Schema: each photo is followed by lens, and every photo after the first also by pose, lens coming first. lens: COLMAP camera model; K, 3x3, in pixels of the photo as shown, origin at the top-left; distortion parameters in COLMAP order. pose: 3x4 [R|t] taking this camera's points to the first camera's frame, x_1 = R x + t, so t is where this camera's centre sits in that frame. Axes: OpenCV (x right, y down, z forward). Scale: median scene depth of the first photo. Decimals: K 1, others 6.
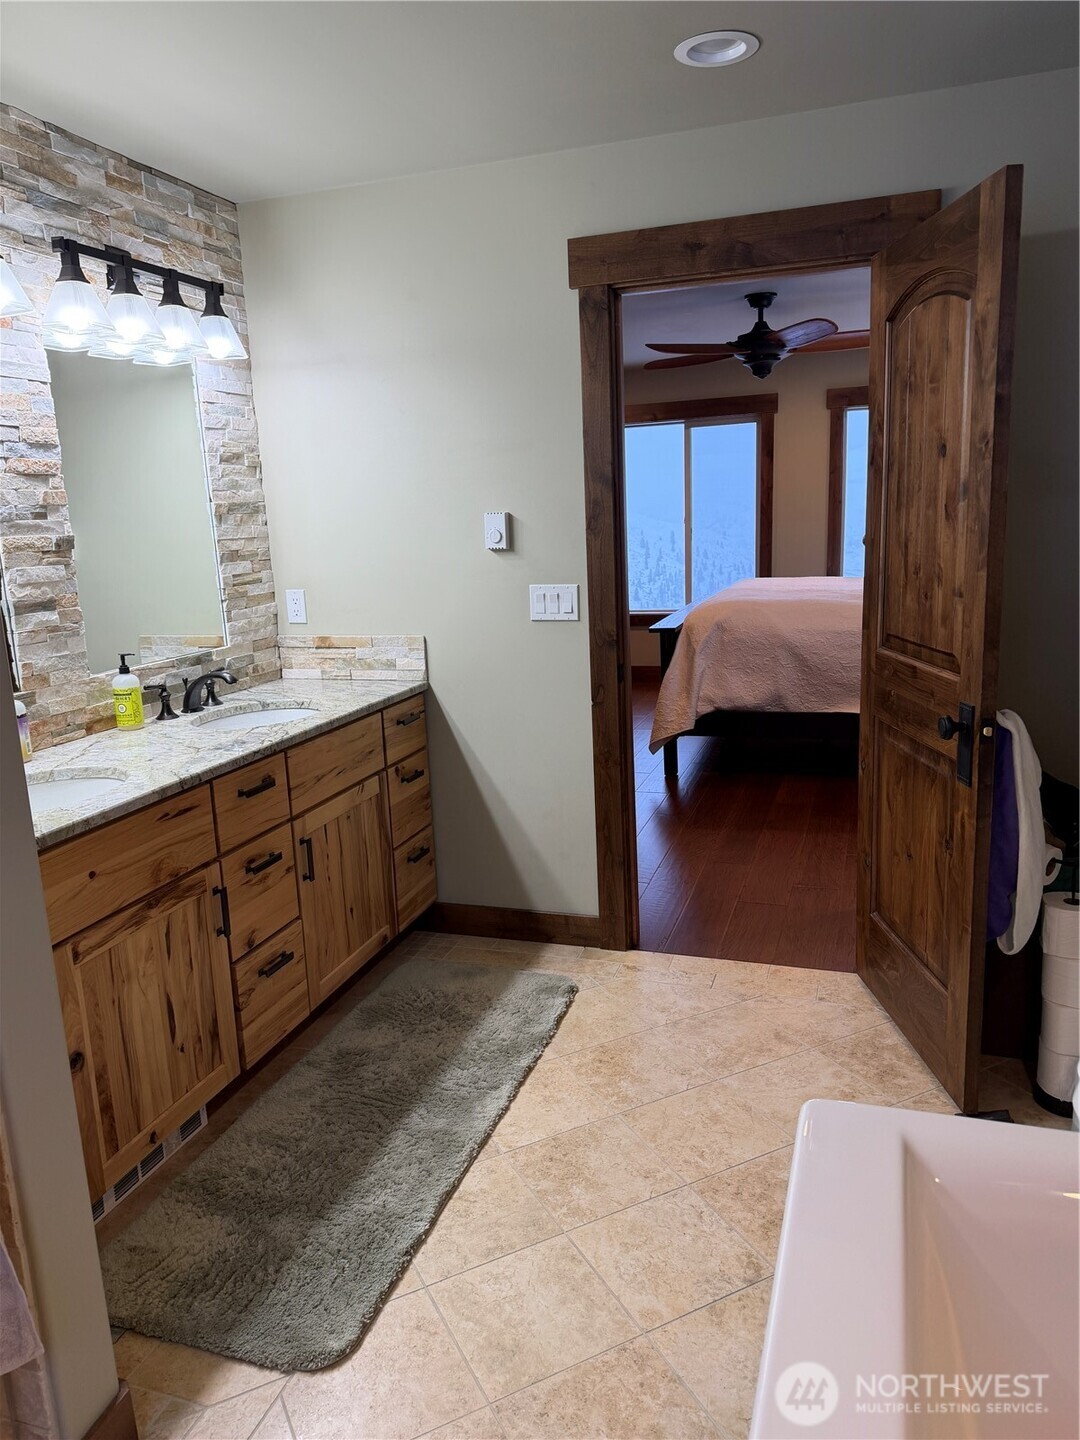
lens RADIAL K [[1009.4, 0, 540.0], [0, 1009.4, 720.0], [0, 0, 1]] dist [0.116348, -0.174602]
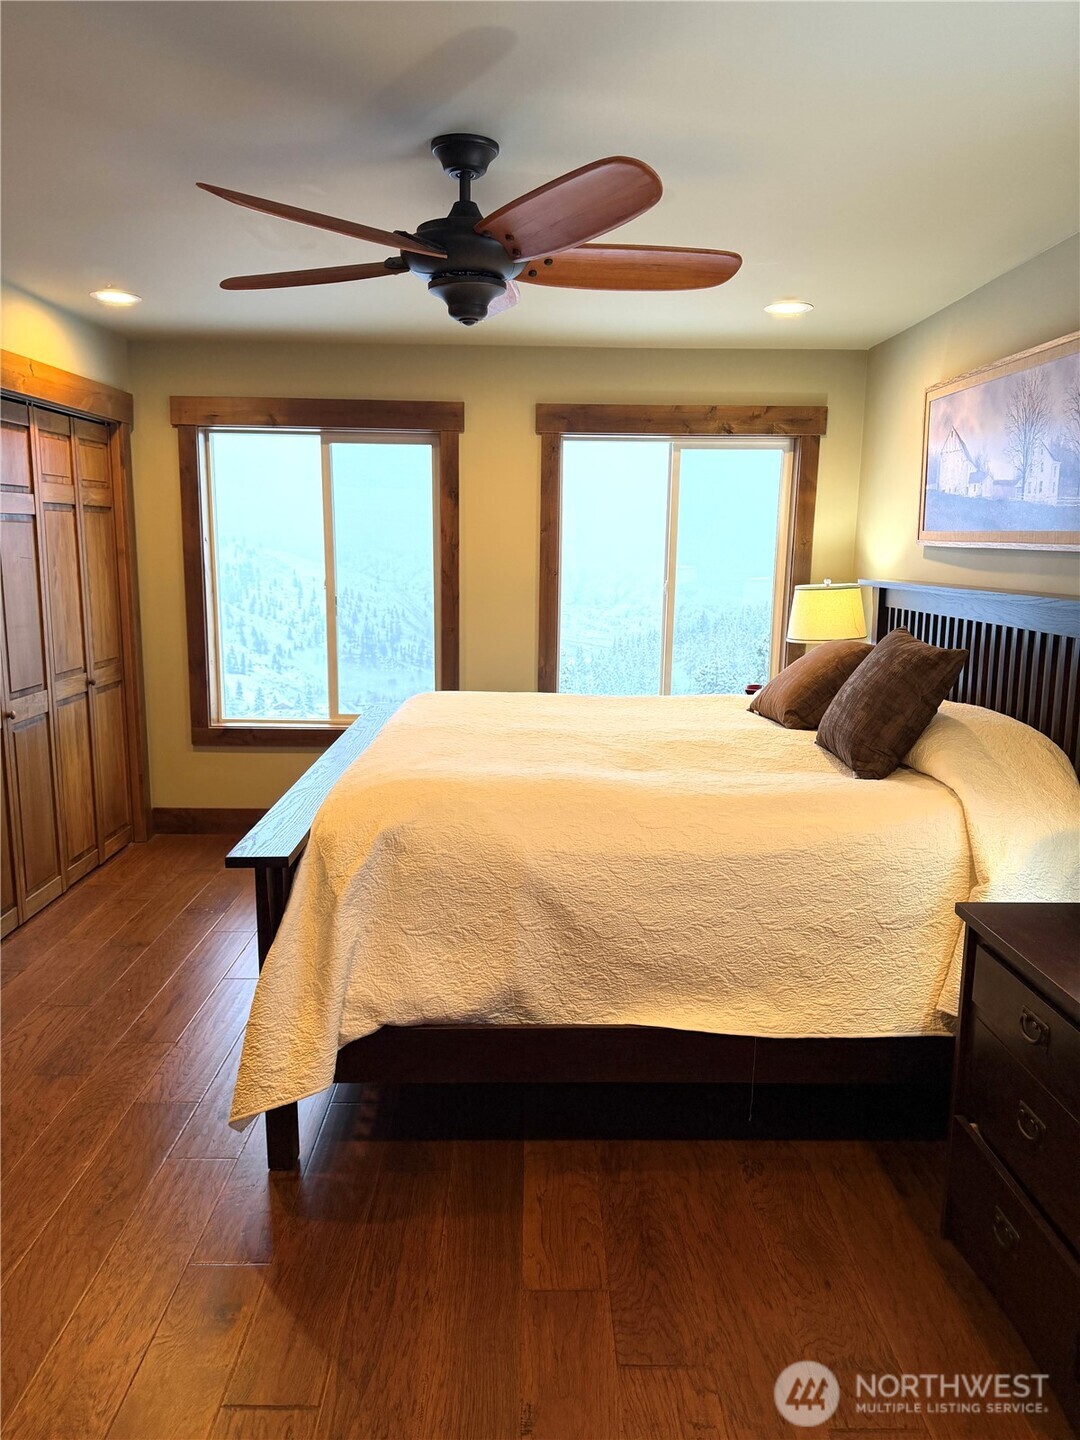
lens RADIAL K [[1009.4, 0, 540.0], [0, 1009.4, 720.0], [0, 0, 1]] dist [0.116348, -0.174602]
pose [[0.943962, -0.002046, 0.330047, 0.089854], [0.016050, 0.999082, -0.039712, -0.128864], [-0.329663, 0.042784, 0.943129, 0.542204]]
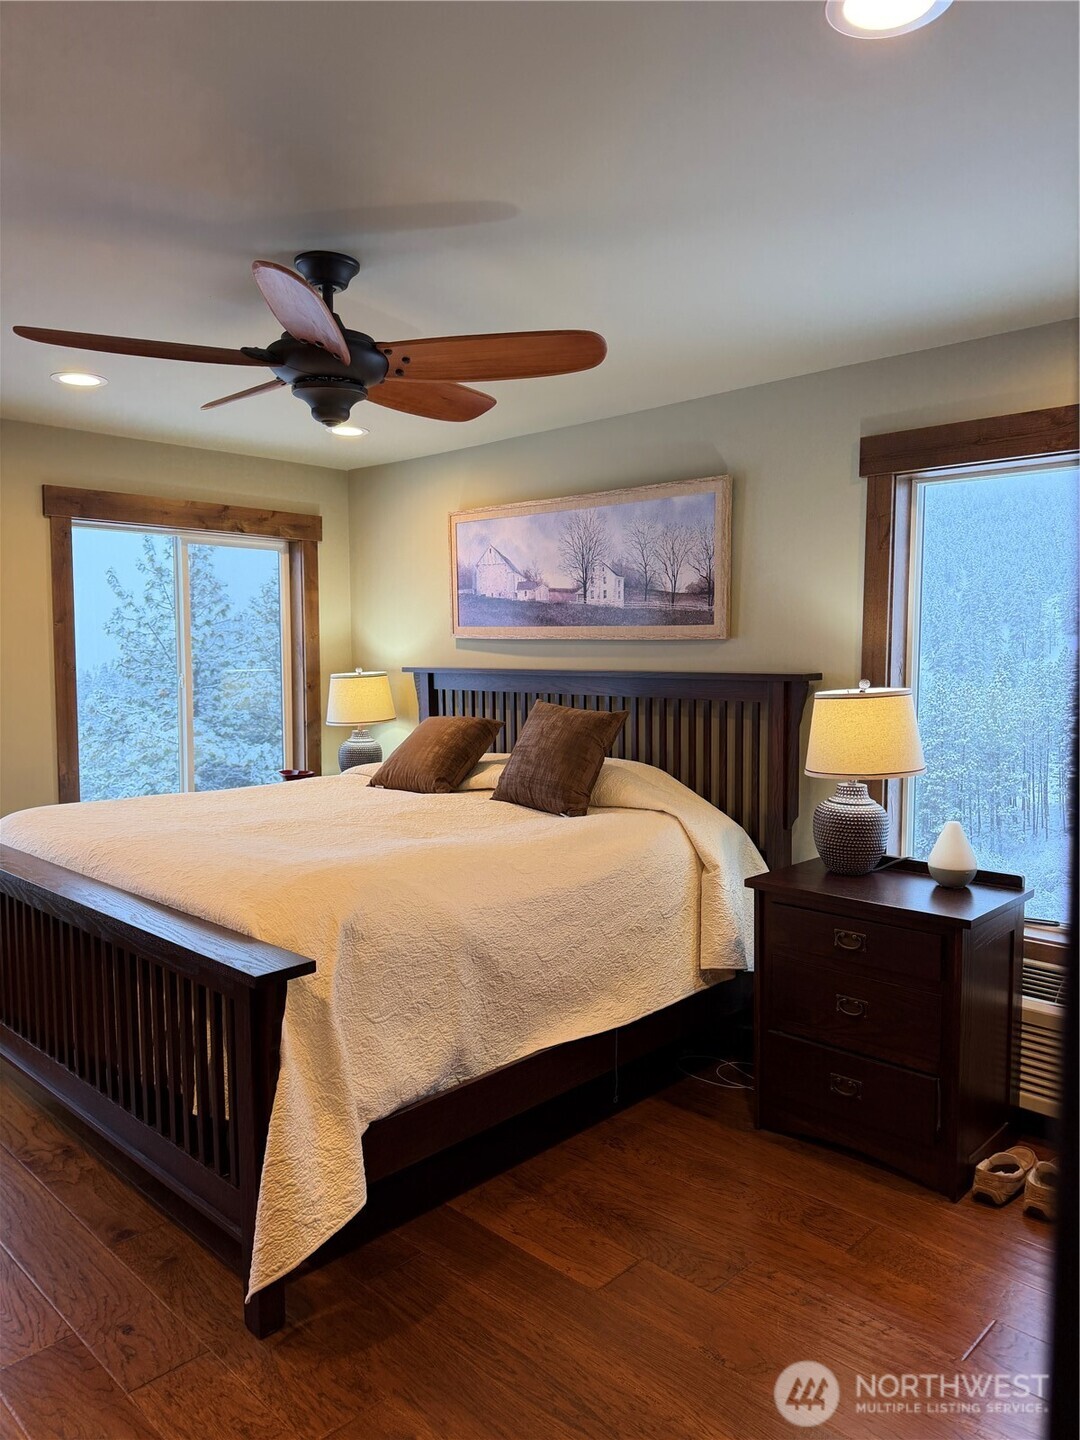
lens RADIAL K [[1001.7, 0, 540.0], [0, 1001.7, 720.0], [0, 0, 1]] dist [0.127416, -0.214345]
pose [[0.434958, -0.021096, 0.900204, -0.186717], [0.168732, 0.983926, -0.058469, -0.145030], [-0.884501, 0.177325, 0.431526, 0.717487]]
